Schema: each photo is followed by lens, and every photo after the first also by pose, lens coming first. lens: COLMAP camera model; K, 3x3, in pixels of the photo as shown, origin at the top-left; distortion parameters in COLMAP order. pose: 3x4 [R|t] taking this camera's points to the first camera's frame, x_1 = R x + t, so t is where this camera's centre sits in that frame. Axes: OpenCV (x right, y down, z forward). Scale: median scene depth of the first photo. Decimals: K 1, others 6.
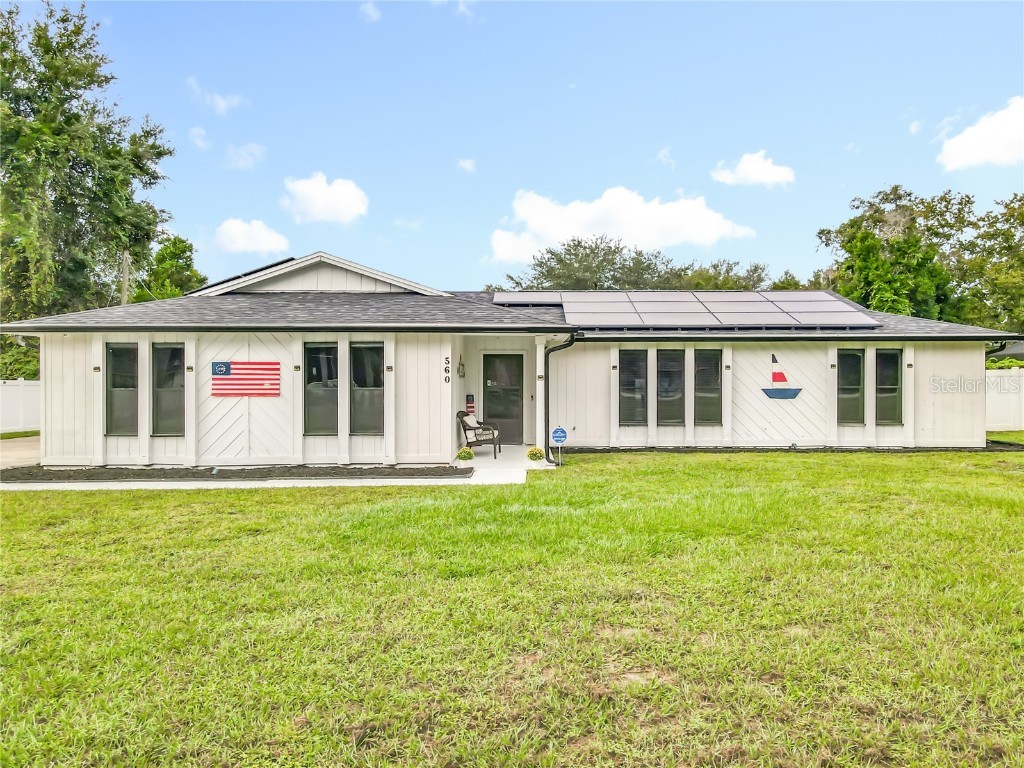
lens RADIAL K [[768.9, 0, 515.2], [0, 768.9, 341.6], [0, 0, 1]] dist [-0.004547, -0.007010]
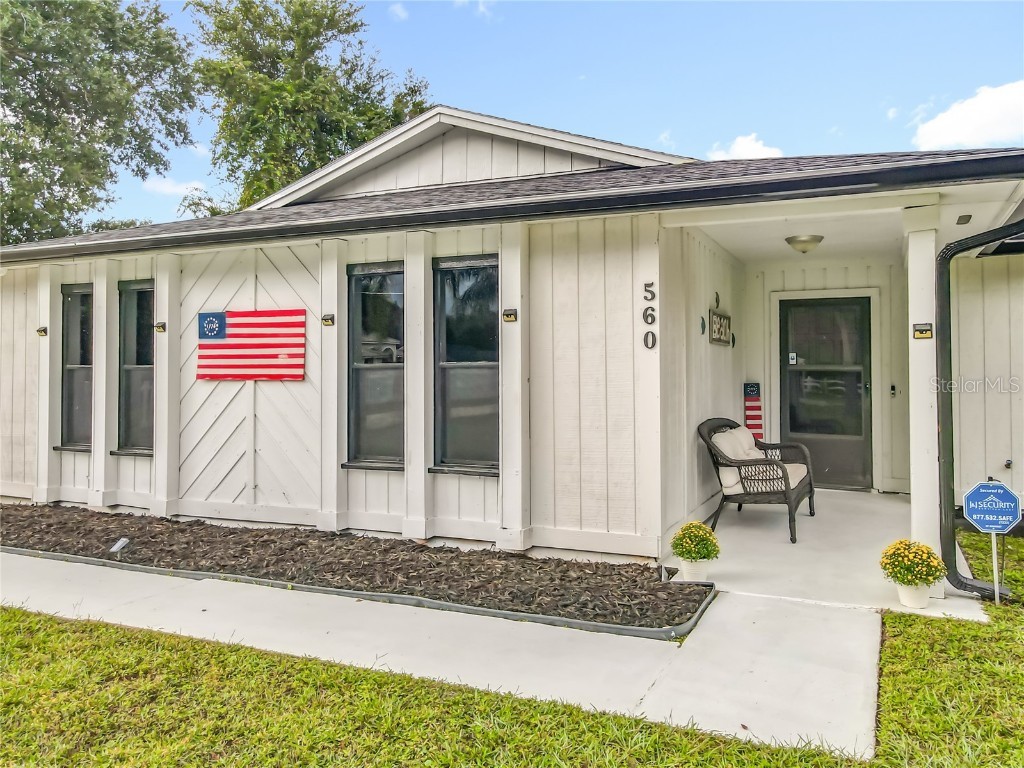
lens RADIAL K [[792.9, 0, 513.4], [0, 792.9, 343.9], [0, 0, 1]] dist [0.010080, 0.007894]
pose [[0.913654, -0.011652, -0.406327, 0.010391], [0.018825, 0.999729, 0.013660, 0.043853], [0.406058, -0.020130, 0.913626, 0.603702]]
